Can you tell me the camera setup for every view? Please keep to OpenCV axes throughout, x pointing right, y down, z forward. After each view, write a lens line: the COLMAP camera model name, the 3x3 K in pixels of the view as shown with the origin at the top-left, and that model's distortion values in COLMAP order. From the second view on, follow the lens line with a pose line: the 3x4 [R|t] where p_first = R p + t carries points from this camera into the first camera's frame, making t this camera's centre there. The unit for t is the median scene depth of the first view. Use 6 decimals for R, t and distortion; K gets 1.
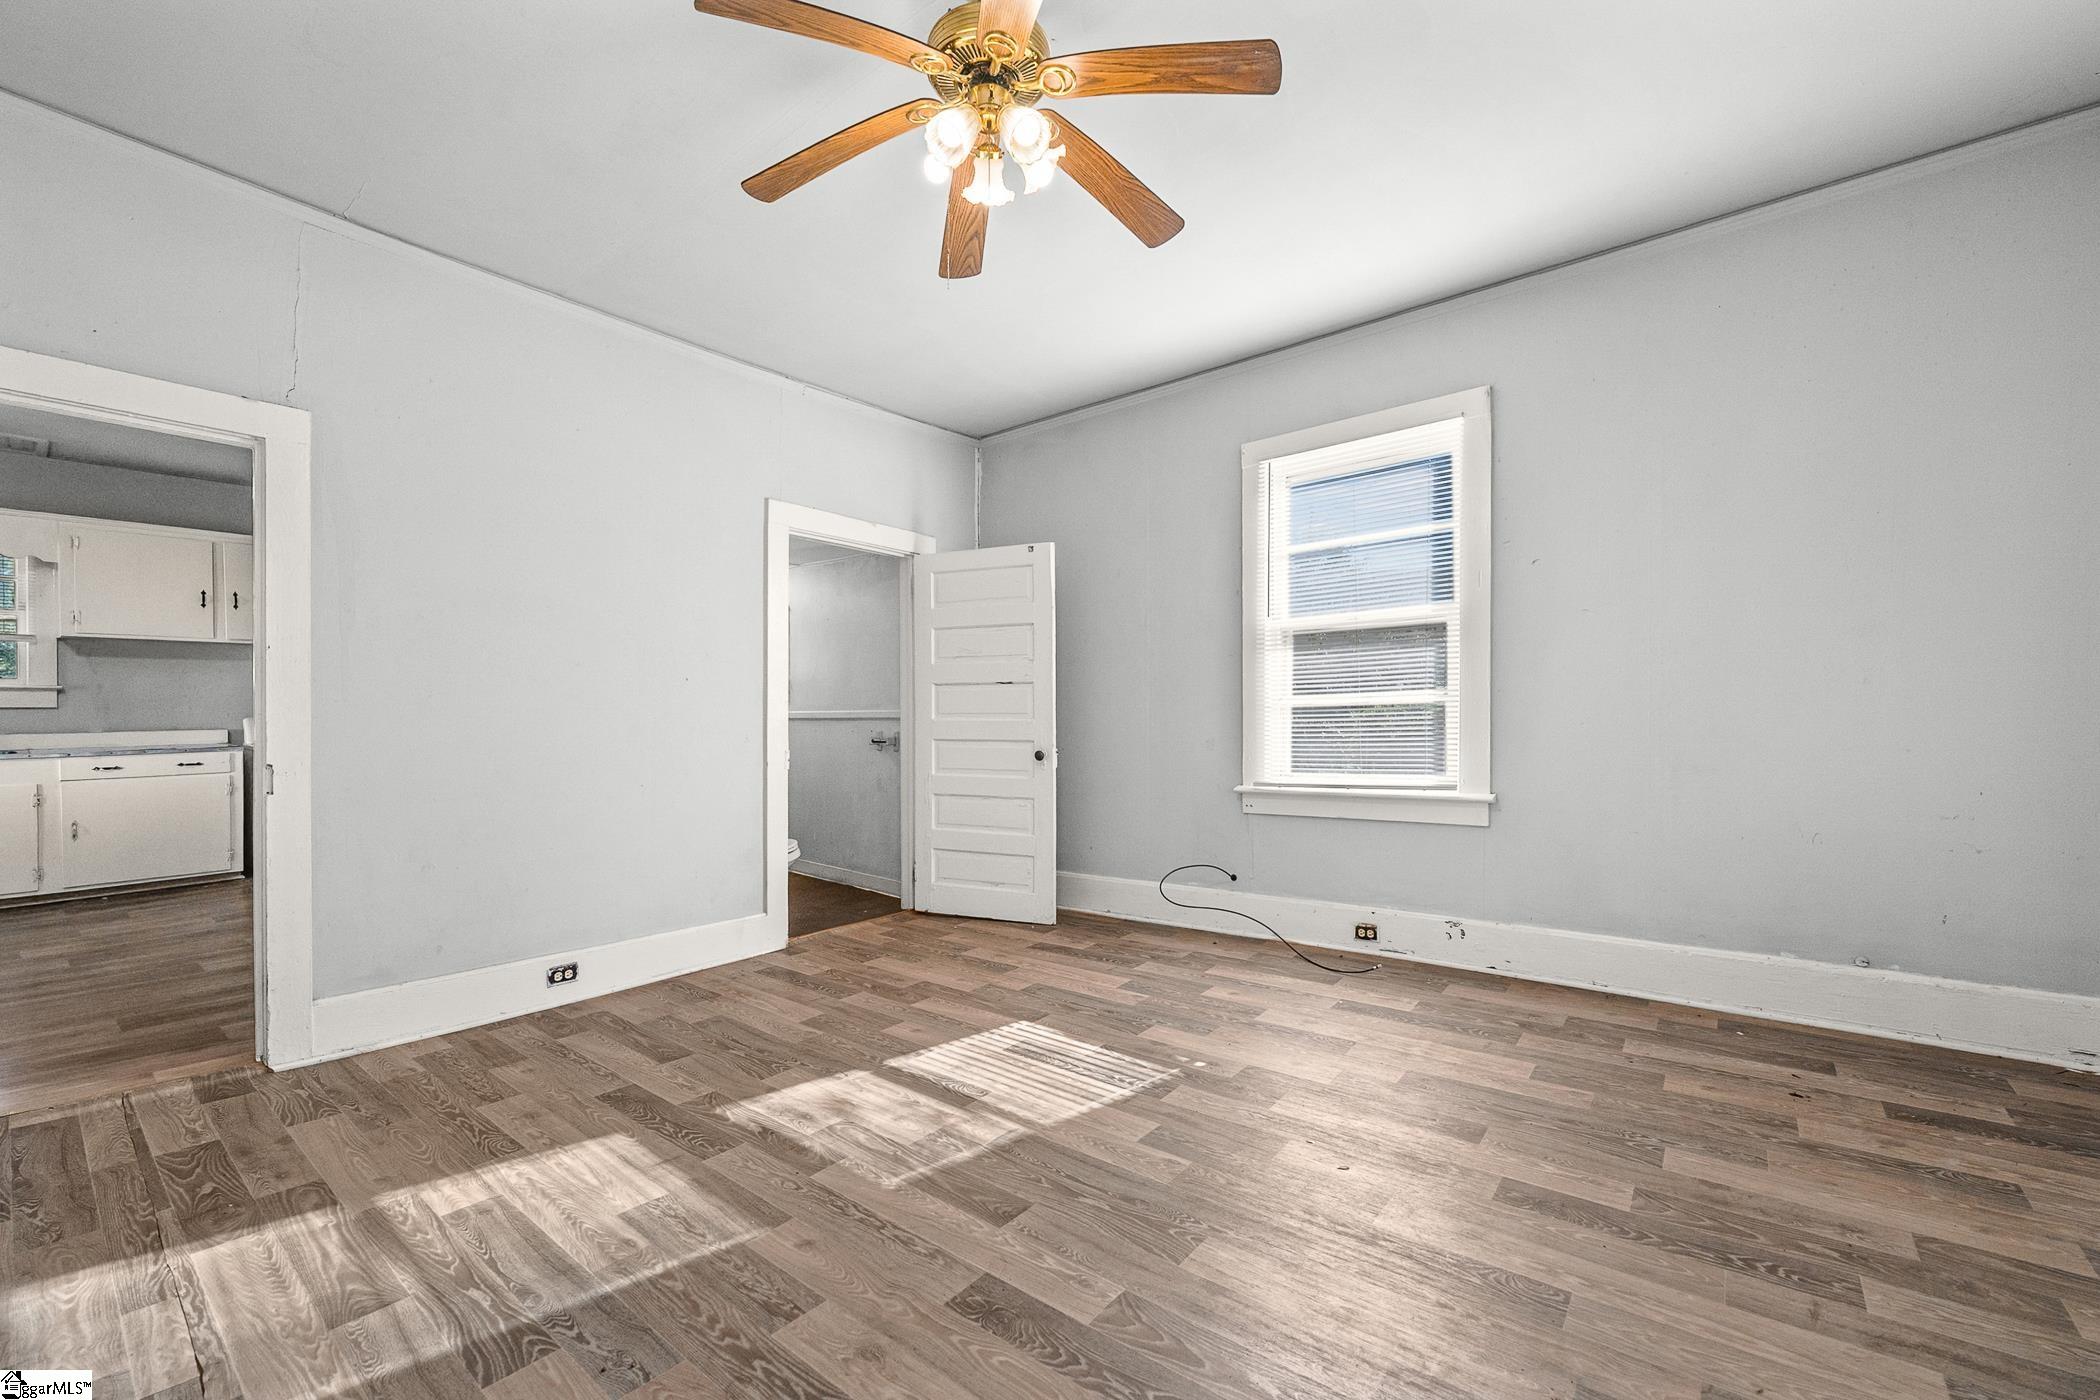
lens RADIAL K [[849.5, 0, 1038.2], [0, 849.5, 725.1], [0, 0, 1]] dist [0.000774, -0.000055]
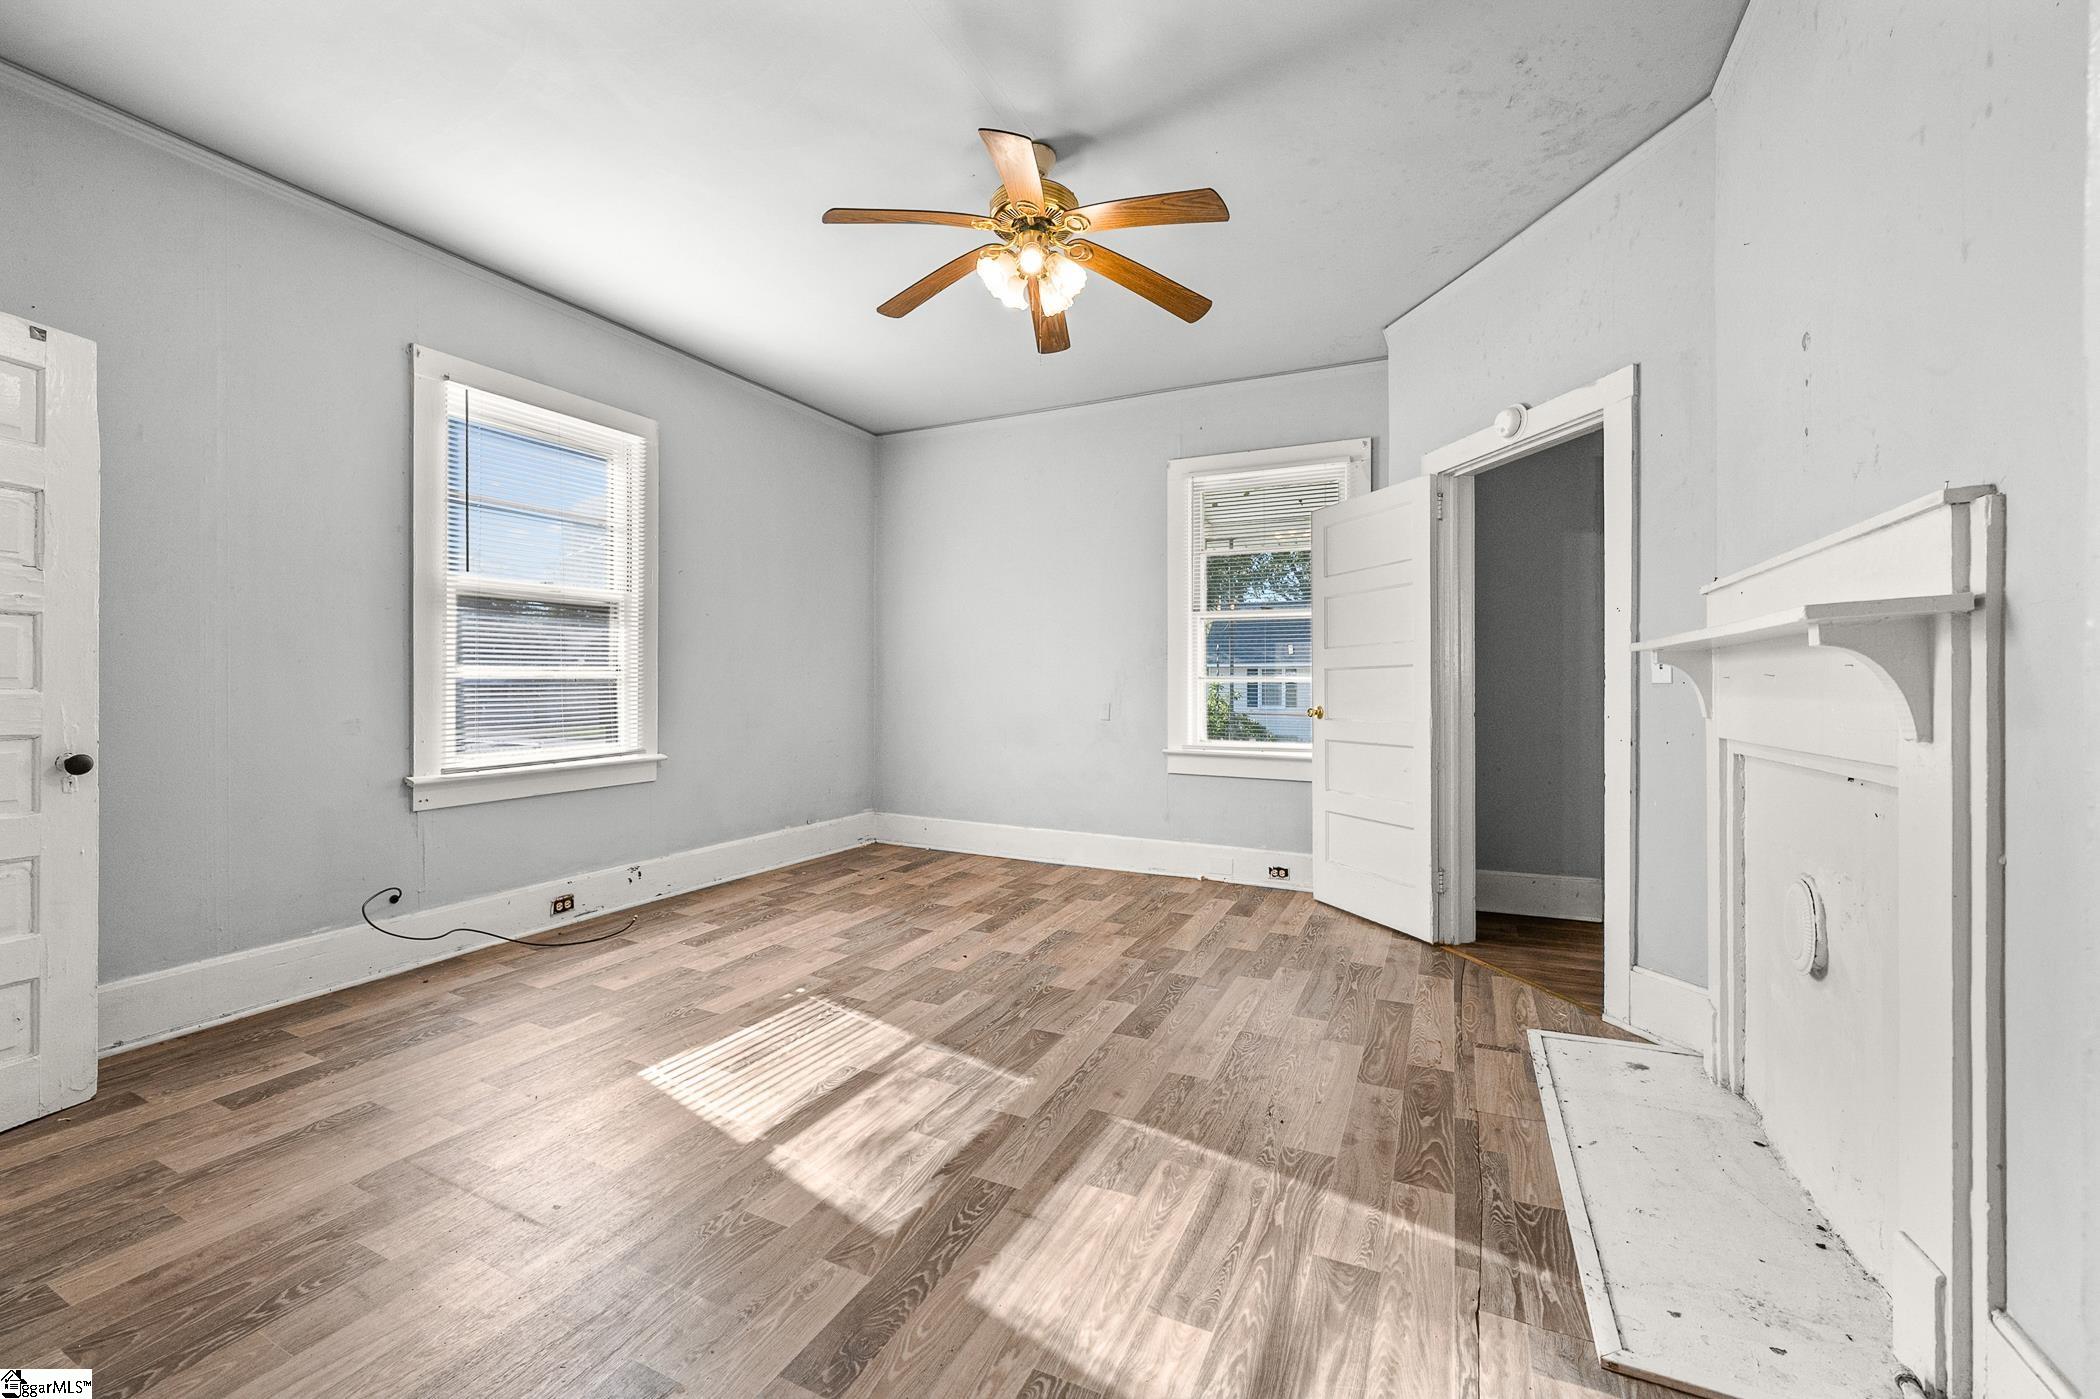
lens RADIAL K [[835.1, 0, 1053.8], [0, 835.1, 711.5], [0, 0, 1]] dist [-0.002706, -0.000333]
pose [[-0.235266, -0.017399, 0.971775, -0.901593], [0.008948, 0.999759, 0.020066, 0.001388], [-0.971890, 0.013417, -0.235053, 0.849517]]
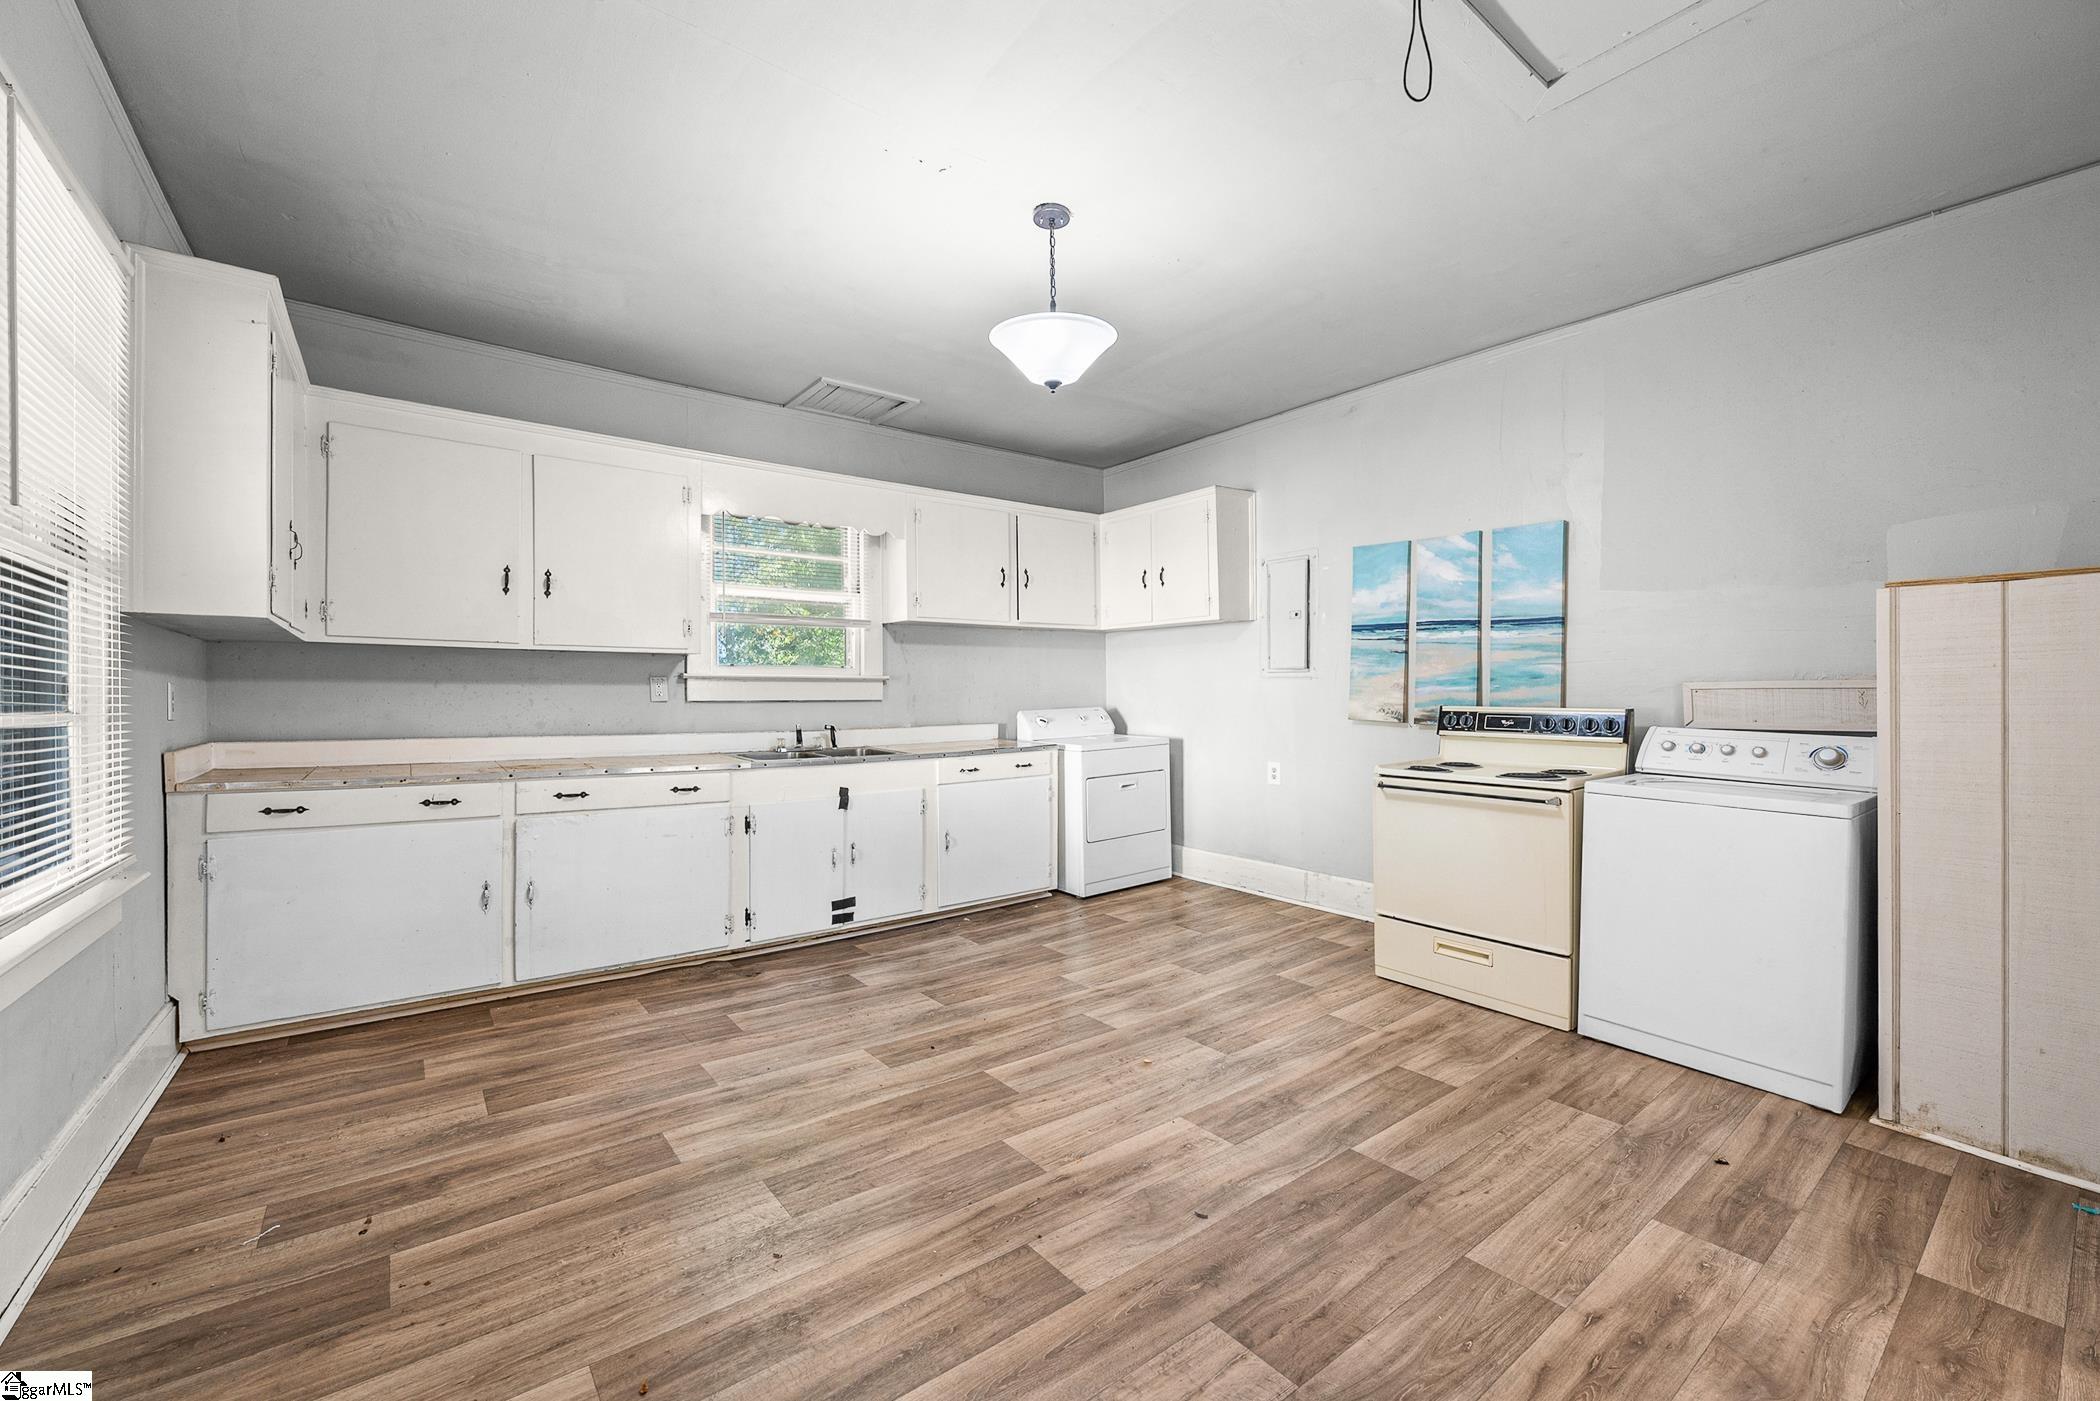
lens RADIAL K [[840.4, 0, 1039.7], [0, 840.4, 700.8], [0, 0, 1]] dist [-0.000030, 0.000295]
pose [[0.971574, 0.002573, -0.236723, -1.465787], [-0.004534, 0.999960, -0.007741, -0.025329], [0.236694, 0.008594, 0.971546, 0.318861]]
